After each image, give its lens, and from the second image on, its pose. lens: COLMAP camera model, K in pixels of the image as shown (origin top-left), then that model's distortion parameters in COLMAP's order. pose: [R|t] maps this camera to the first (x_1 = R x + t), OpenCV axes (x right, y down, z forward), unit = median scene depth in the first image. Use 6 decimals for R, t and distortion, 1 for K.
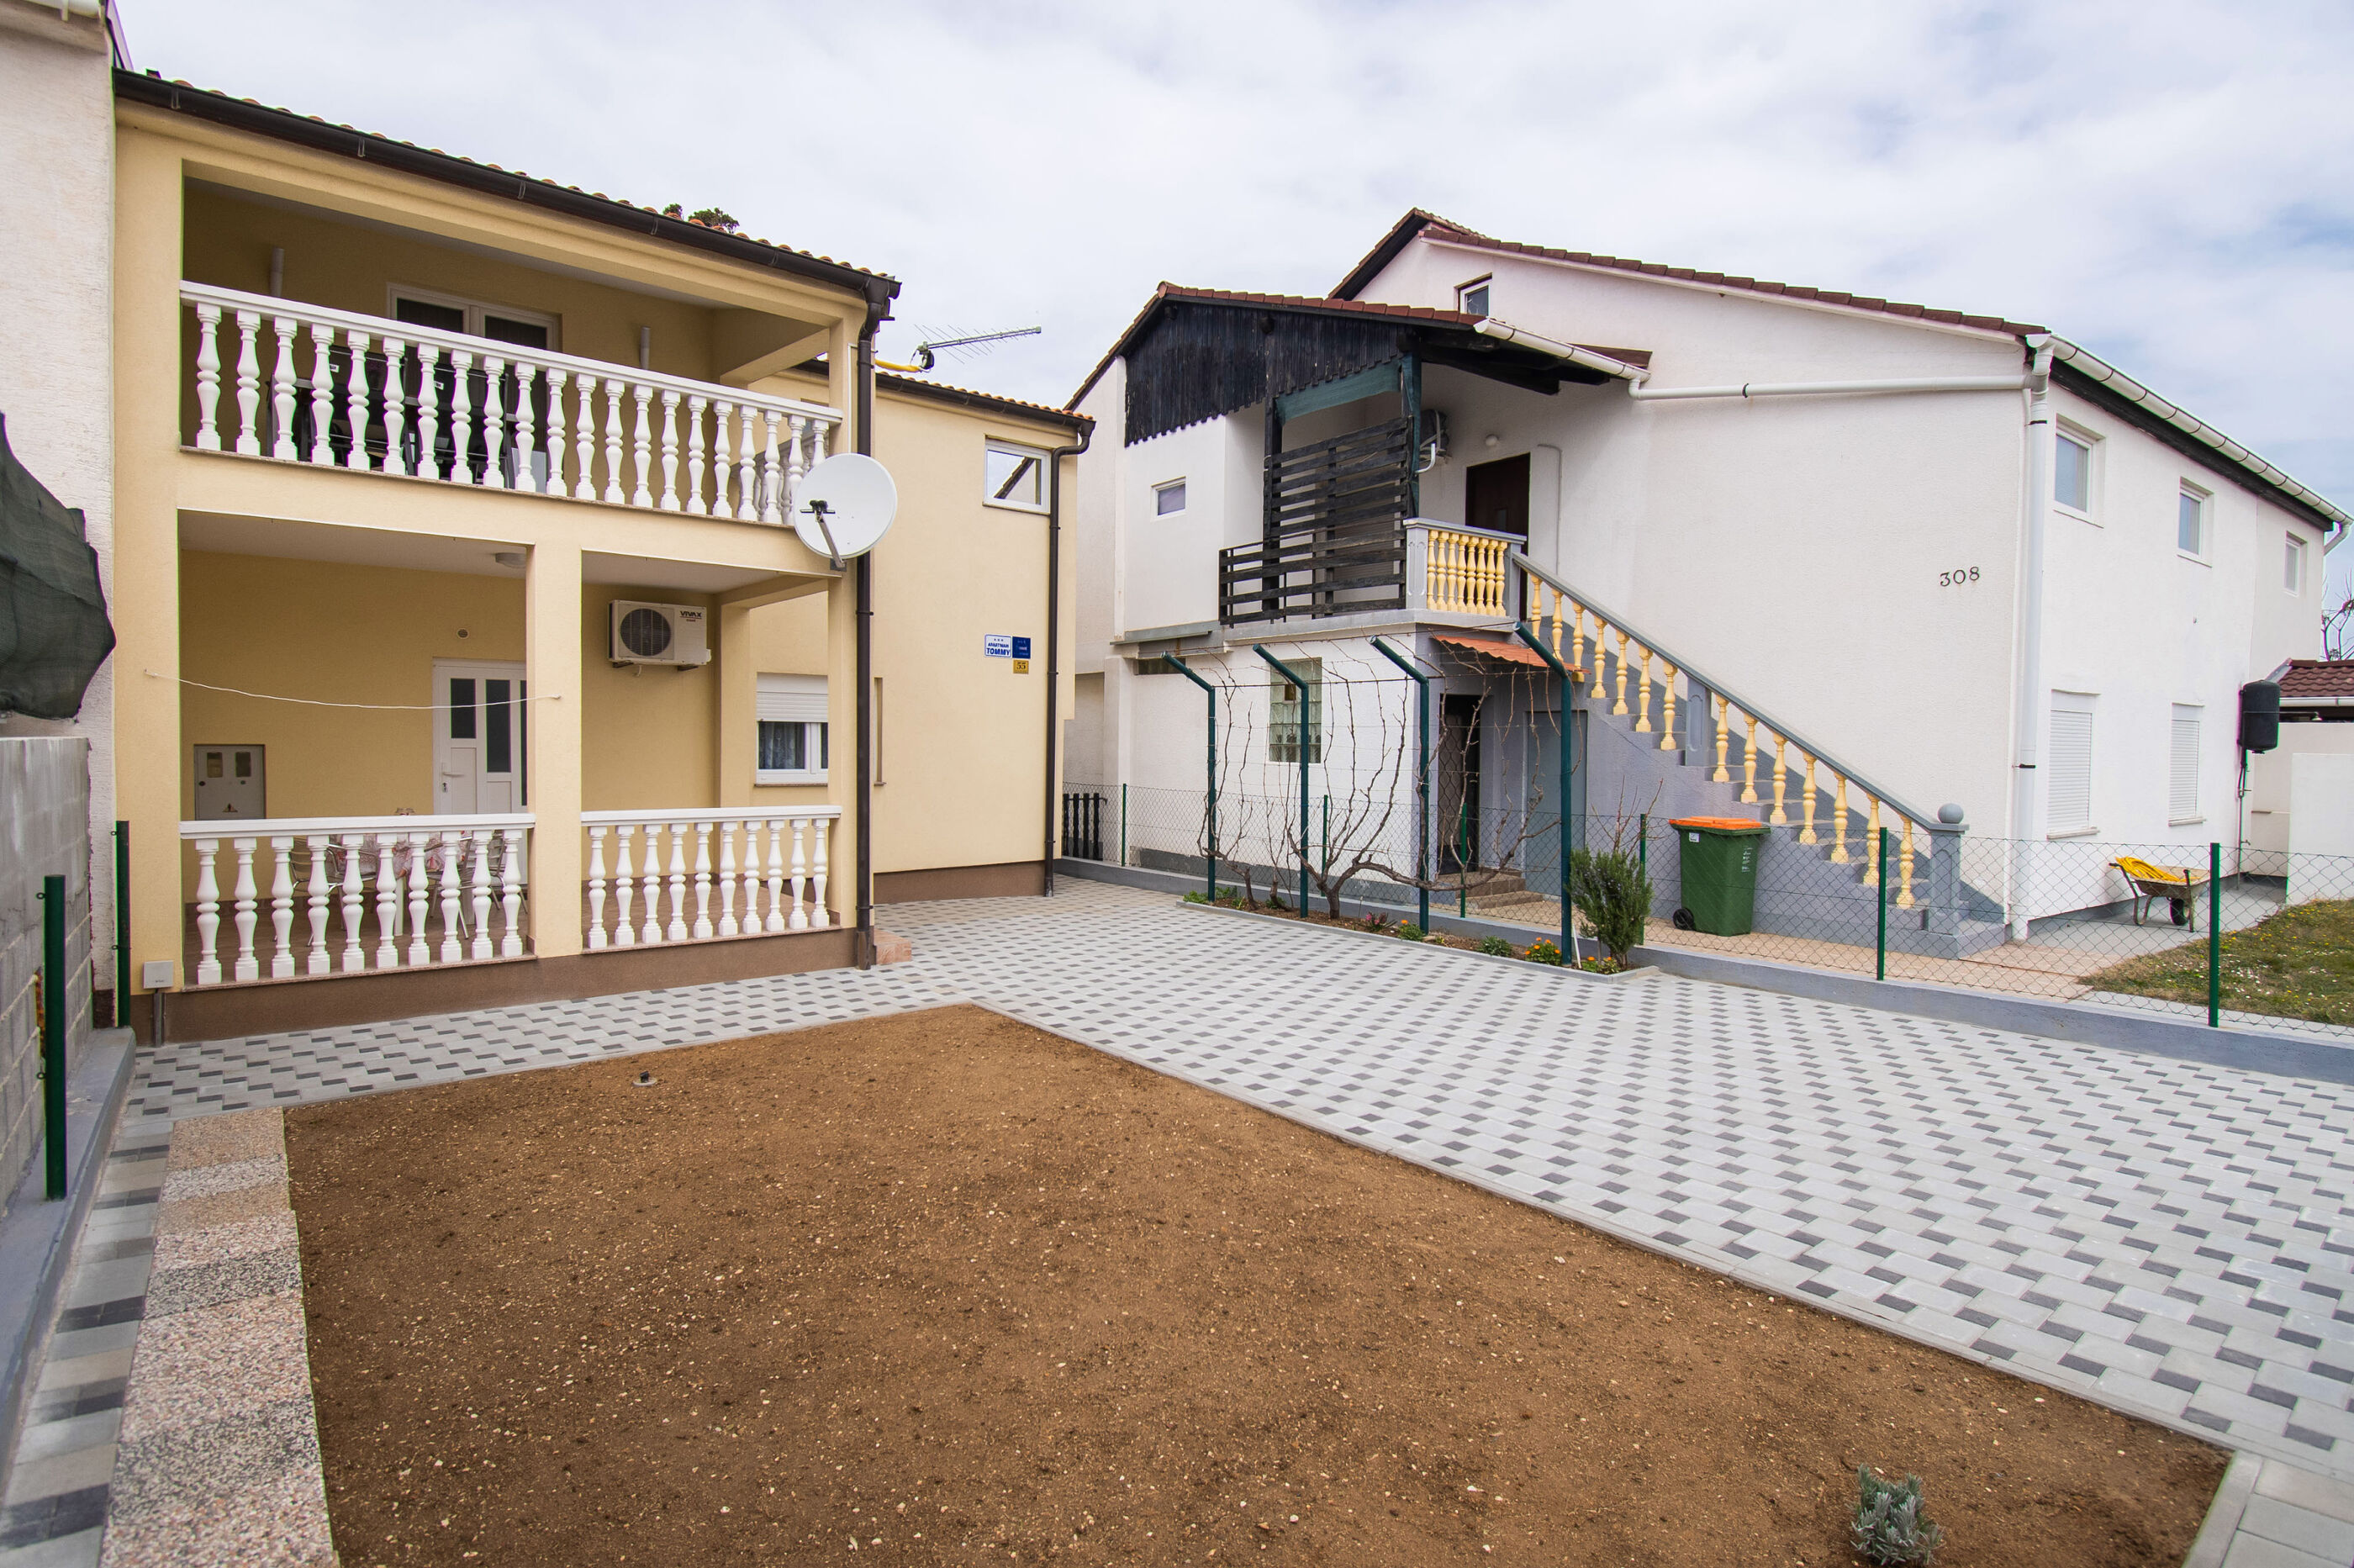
lens RADIAL K [[1164.5, 0, 1177.0], [0, 1164.5, 784.0], [0, 0, 1]] dist [0.008914, -0.019858]
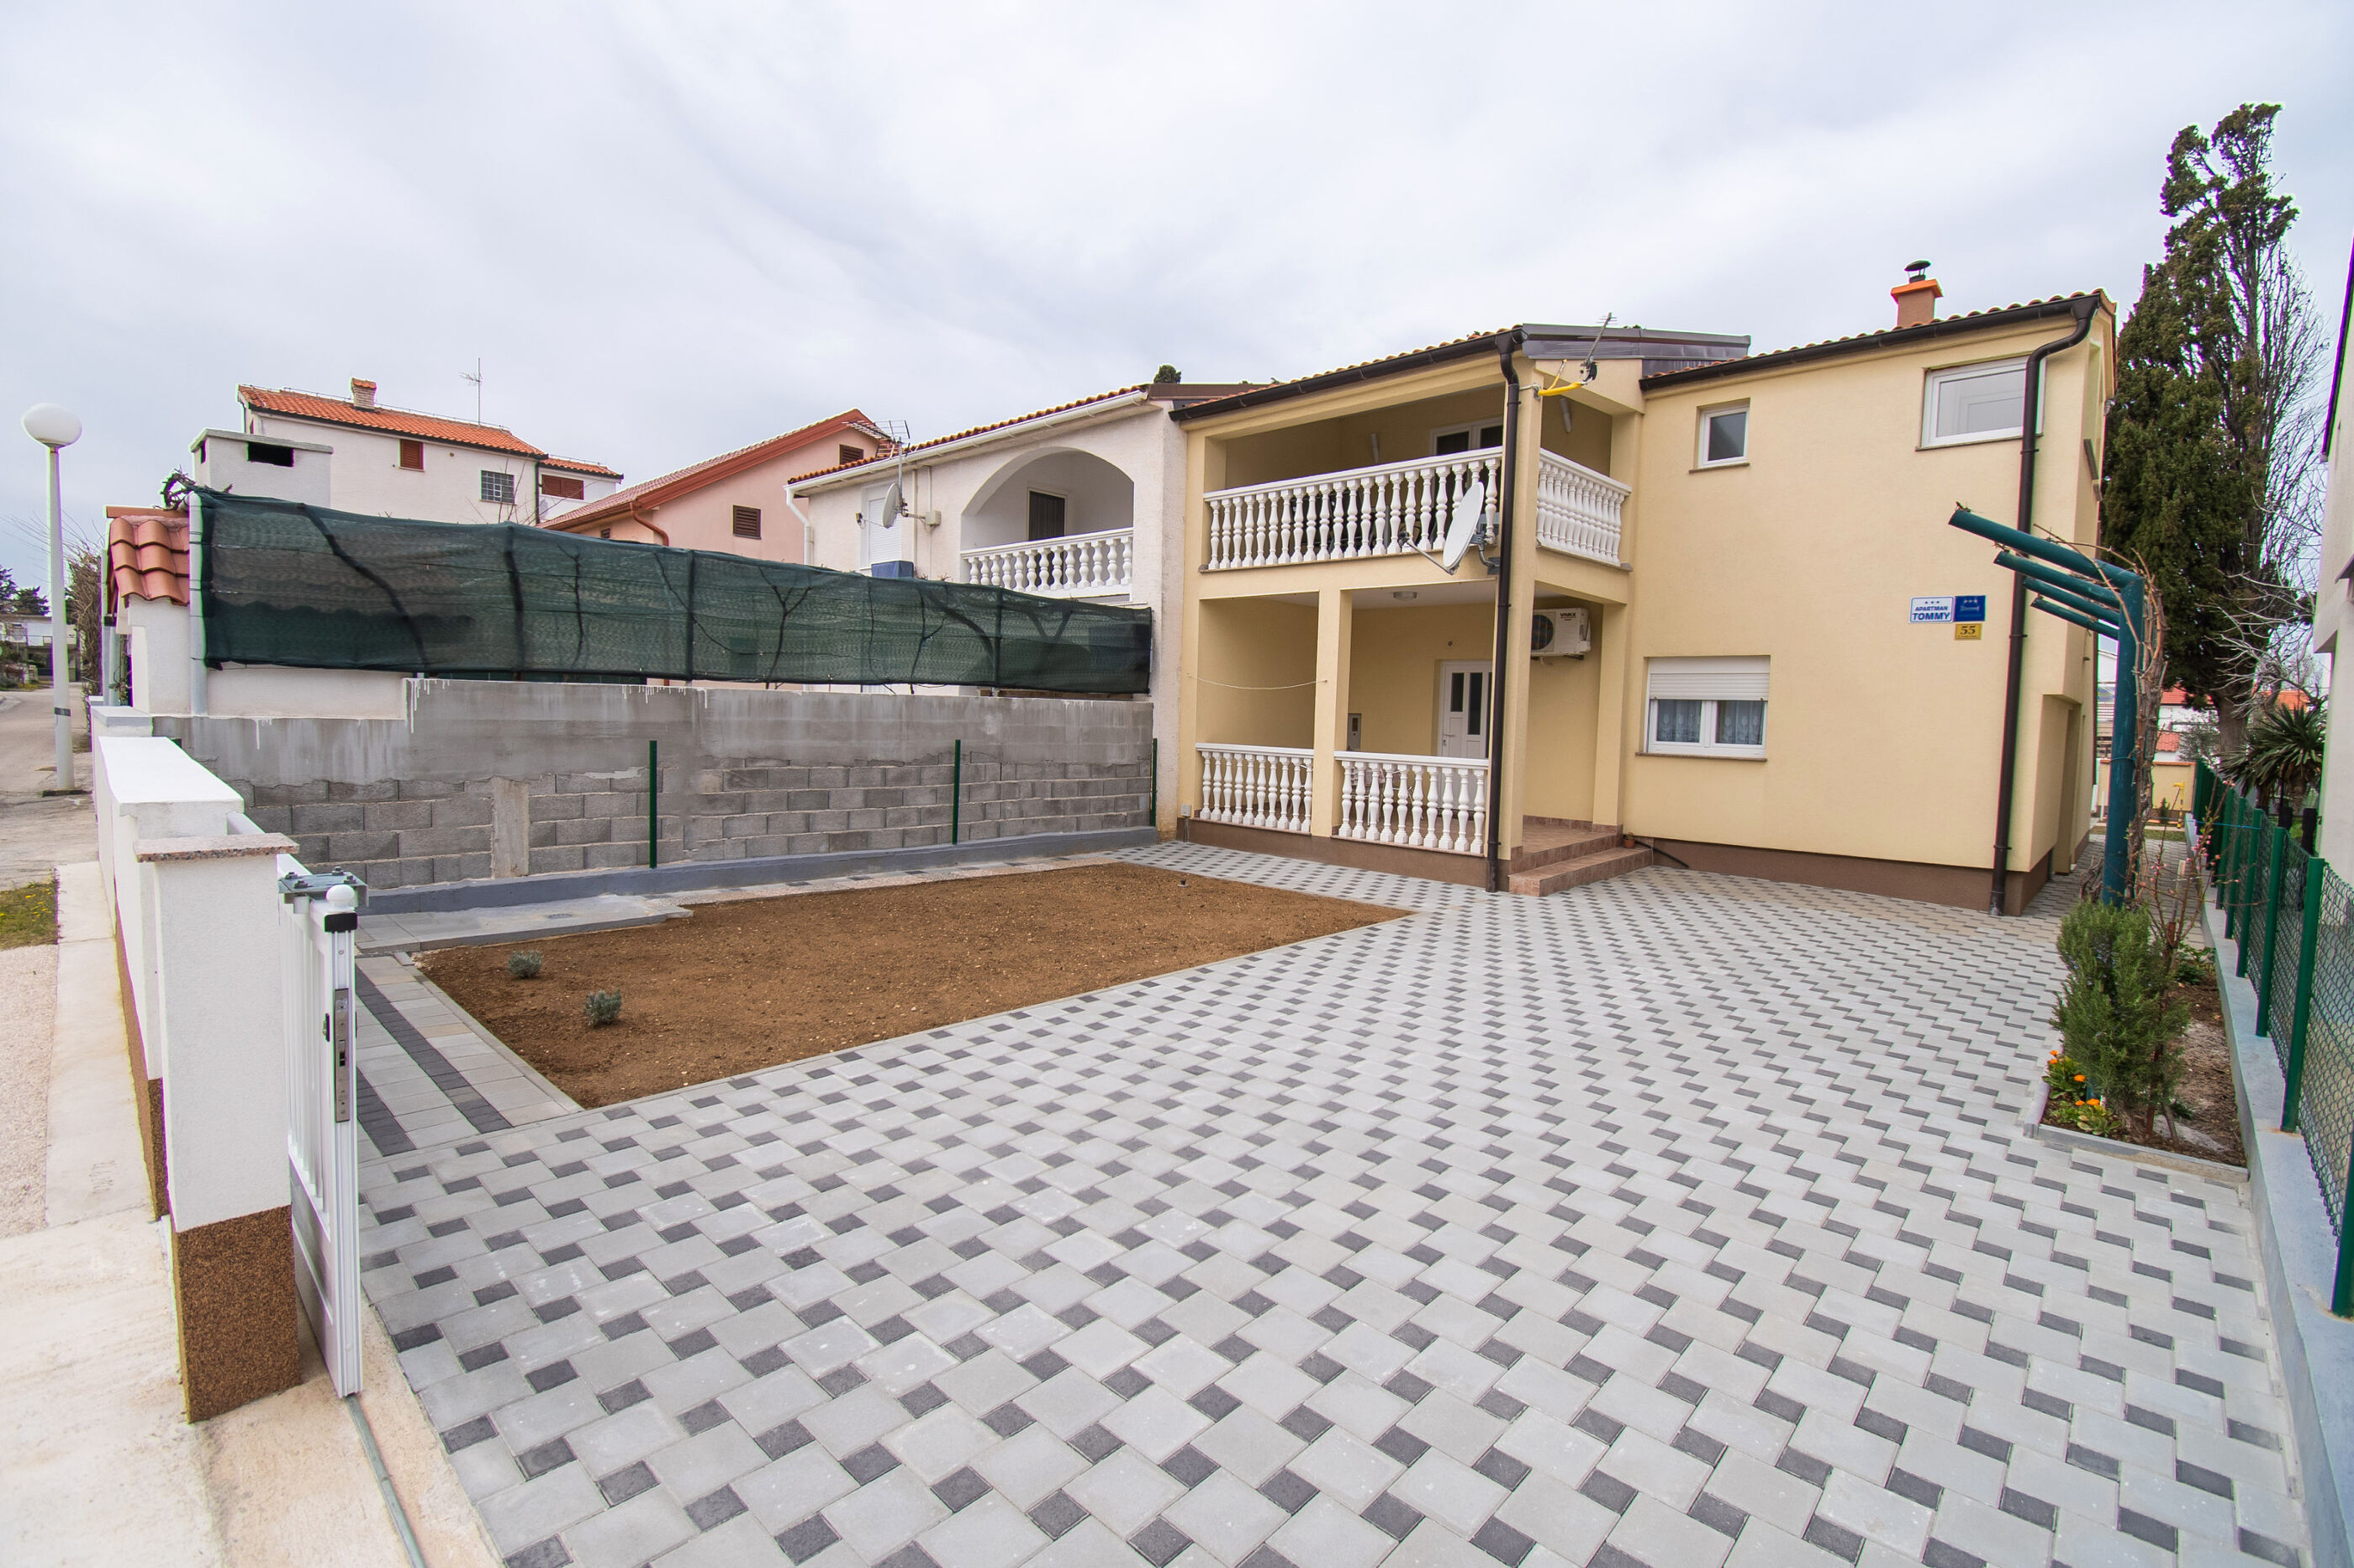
lens RADIAL K [[1039.7, 0, 1177.7], [0, 1039.7, 776.2], [0, 0, 1]] dist [0.009790, -0.017385]
pose [[0.127165, 0.056311, -0.990282, 0.931852], [-0.062792, 0.996842, 0.048621, 0.002560], [0.989892, 0.055999, 0.130299, 0.613686]]
